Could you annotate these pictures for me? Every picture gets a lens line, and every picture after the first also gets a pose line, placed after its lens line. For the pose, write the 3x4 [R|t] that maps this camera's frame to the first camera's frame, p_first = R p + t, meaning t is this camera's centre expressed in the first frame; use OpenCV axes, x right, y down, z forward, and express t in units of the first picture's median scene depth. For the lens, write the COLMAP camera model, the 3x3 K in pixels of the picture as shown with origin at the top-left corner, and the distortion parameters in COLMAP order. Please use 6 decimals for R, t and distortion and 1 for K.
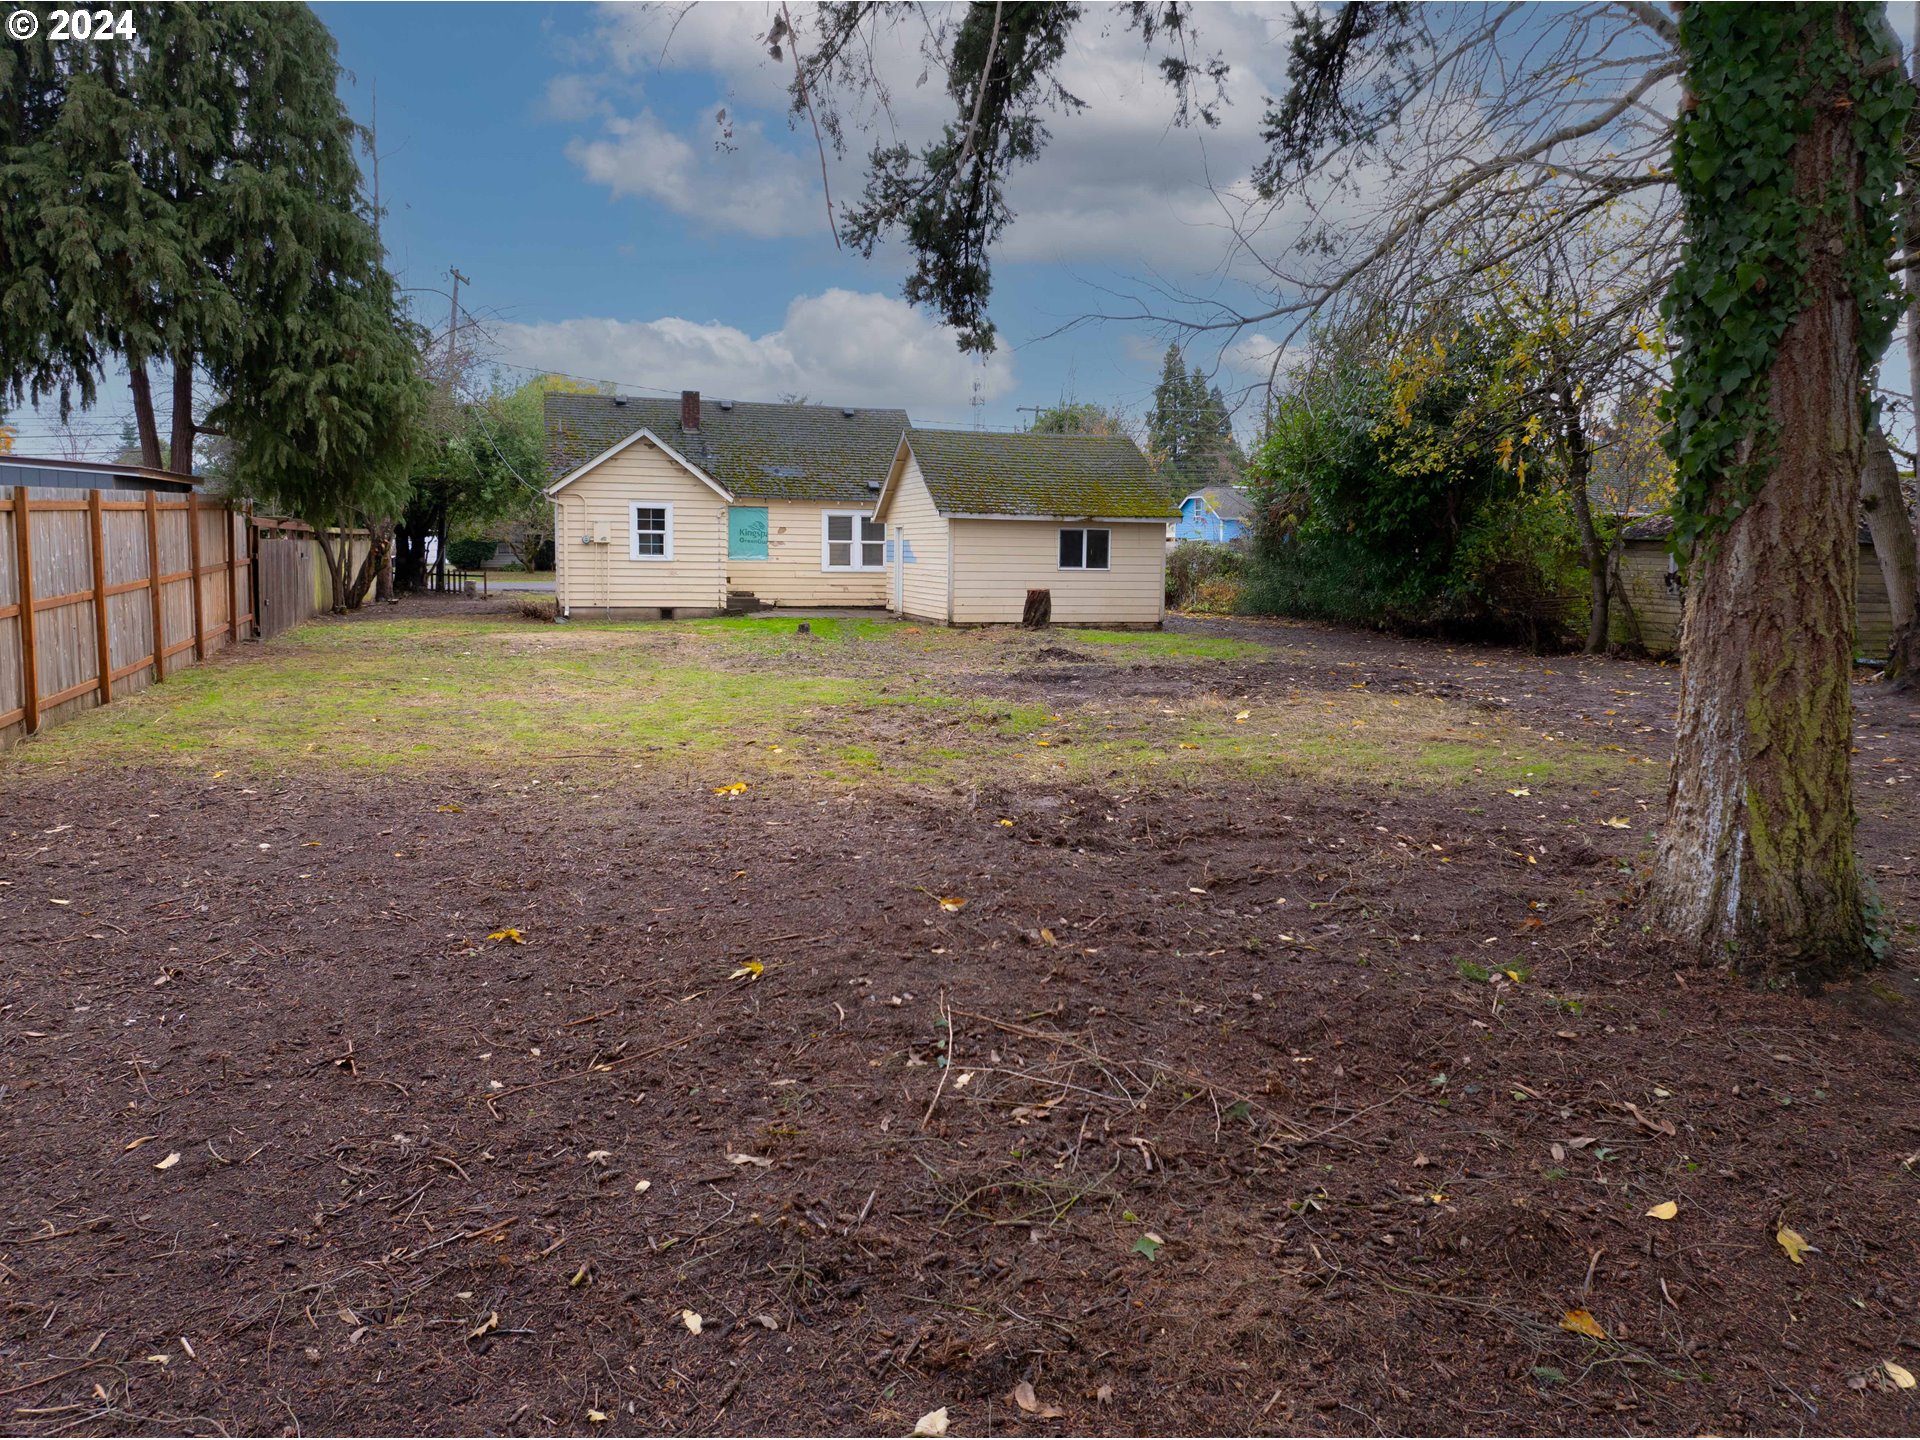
lens RADIAL K [[1353.2, 0, 964.8], [0, 1353.2, 706.7], [0, 0, 1]] dist [-0.037130, -0.004919]
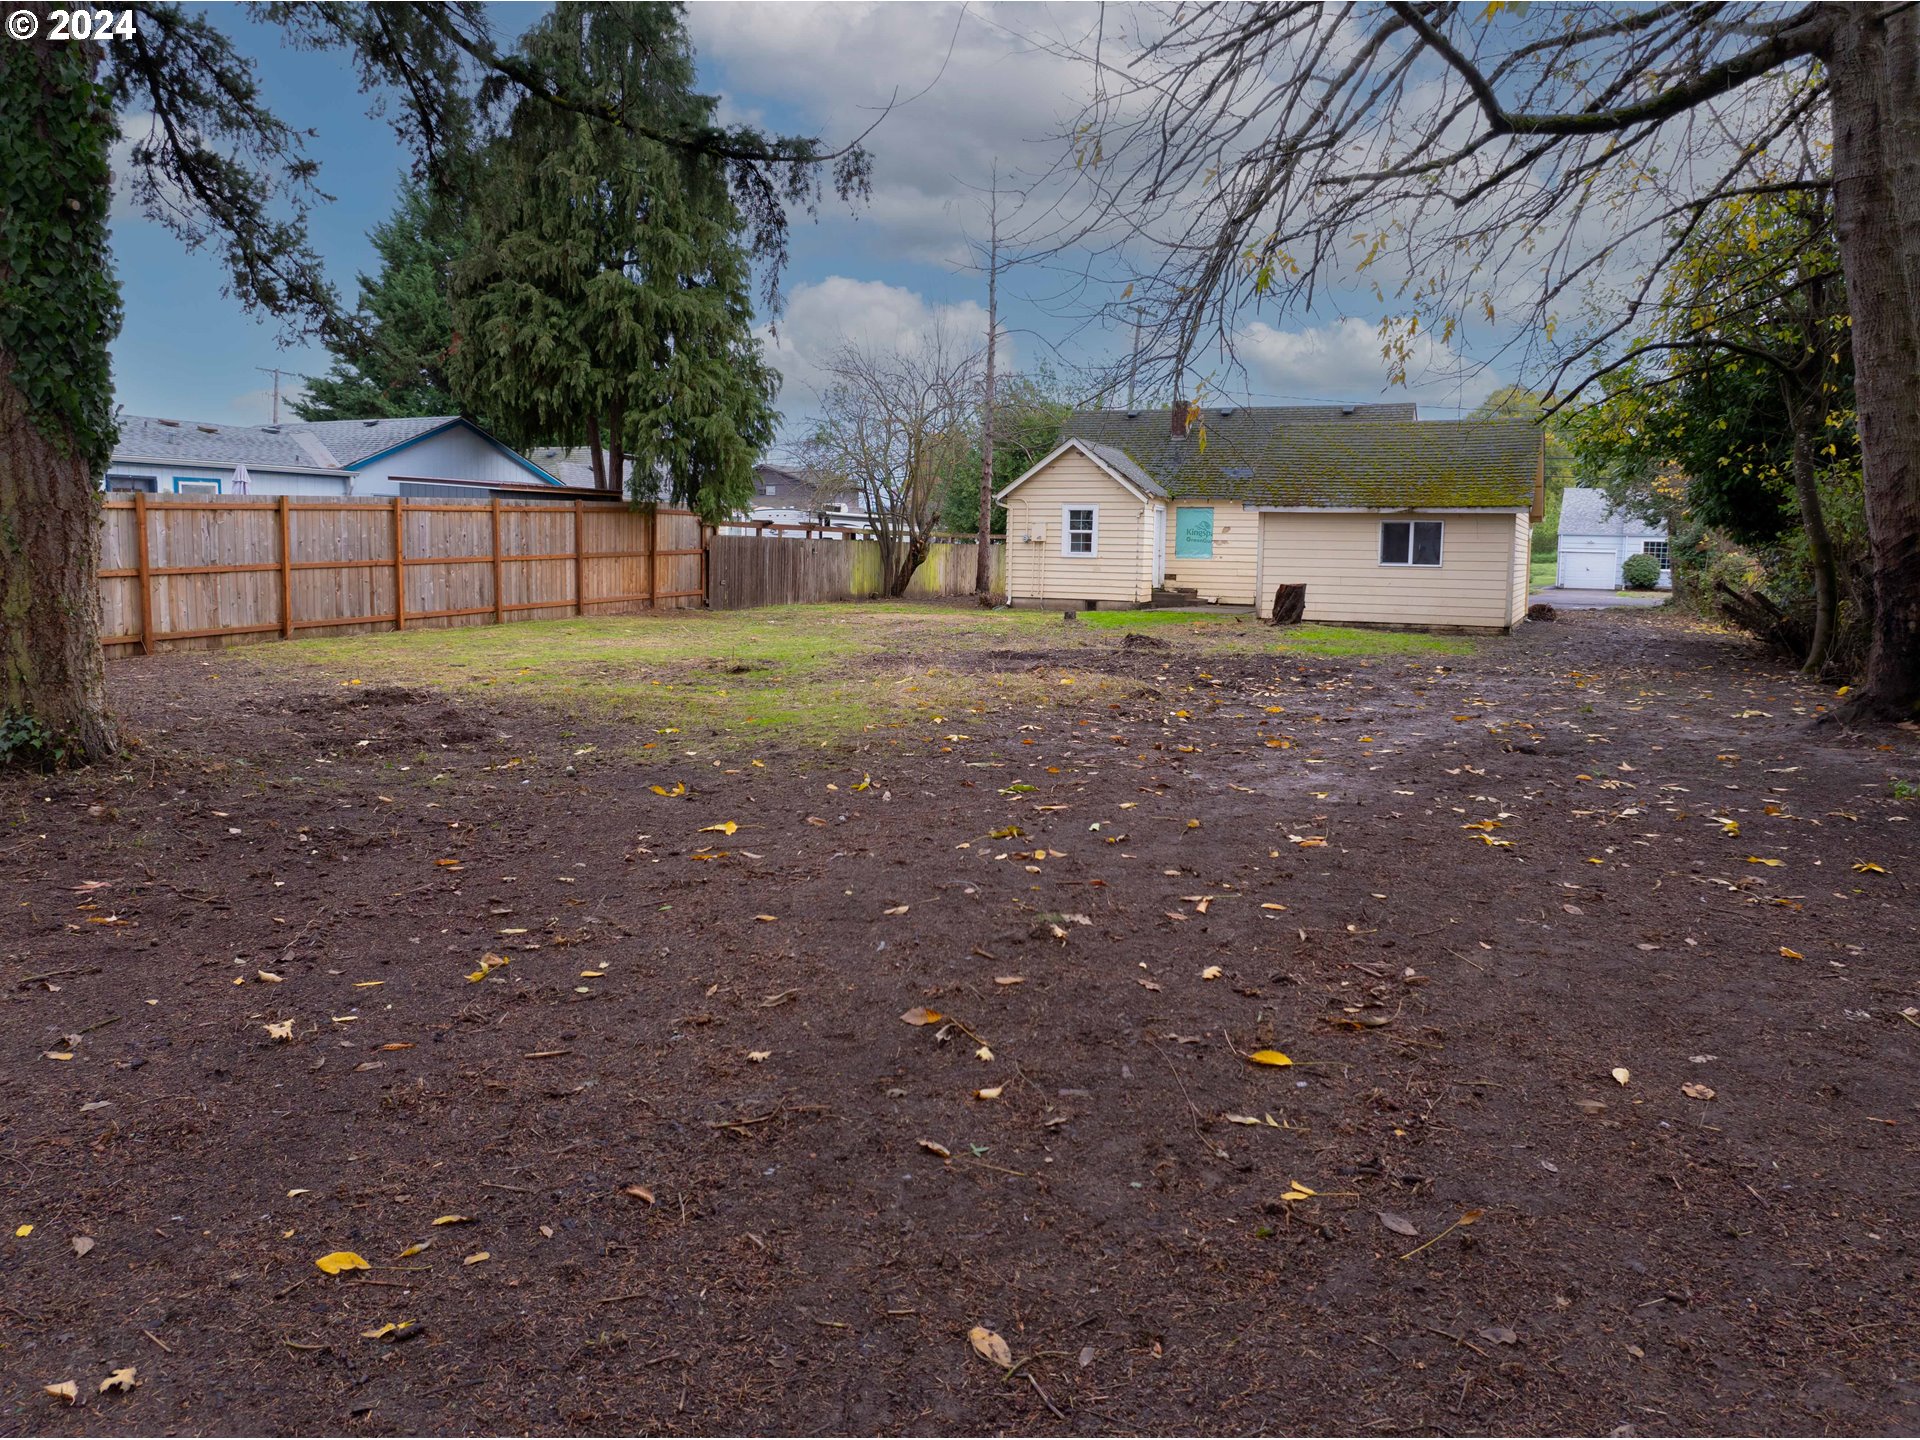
lens RADIAL K [[1353.2, 0, 964.8], [0, 1353.2, 706.7], [0, 0, 1]] dist [-0.037130, -0.004919]
pose [[0.733121, 0.074481, -0.676007, 0.463316], [-0.084833, 0.996237, 0.017763, 0.001966], [0.674786, 0.044325, 0.736681, 0.127783]]
